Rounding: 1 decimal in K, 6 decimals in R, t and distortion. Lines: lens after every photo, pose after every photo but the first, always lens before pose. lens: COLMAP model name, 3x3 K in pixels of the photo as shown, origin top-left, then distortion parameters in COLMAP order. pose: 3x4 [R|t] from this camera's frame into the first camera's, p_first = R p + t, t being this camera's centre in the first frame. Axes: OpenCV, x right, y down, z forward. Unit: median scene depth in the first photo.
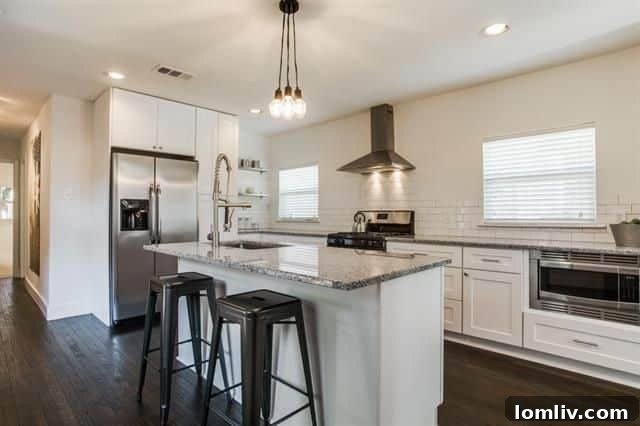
lens RADIAL K [[332.8, 0, 320.0], [0, 332.8, 213.0], [0, 0, 1]] dist [-0.042287, 0.000287]
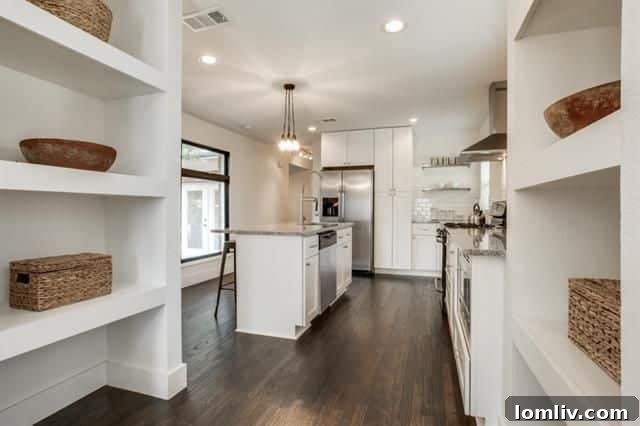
lens RADIAL K [[342.9, 0, 320.0], [0, 342.9, 213.0], [0, 0, 1]] dist [0.007212, 0.000752]
pose [[0.440455, 0.008039, -0.897739, 0.895287], [0.002635, 0.999944, 0.010247, 0.016374], [0.897771, -0.006879, 0.440409, 0.171920]]
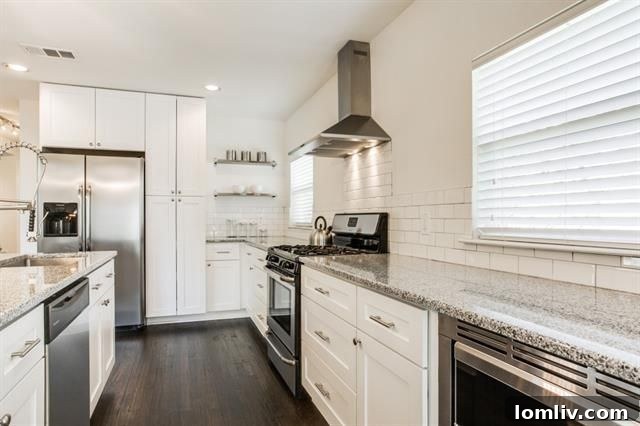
lens RADIAL K [[372.8, 0, 304.9], [0, 372.8, 218.3], [0, 0, 1]] dist [0.002796, 0.000862]
pose [[0.886110, -0.001236, -0.463474, 0.478968], [0.003685, 0.999984, 0.004378, -0.000158], [0.463461, -0.005587, 0.886100, 0.361698]]
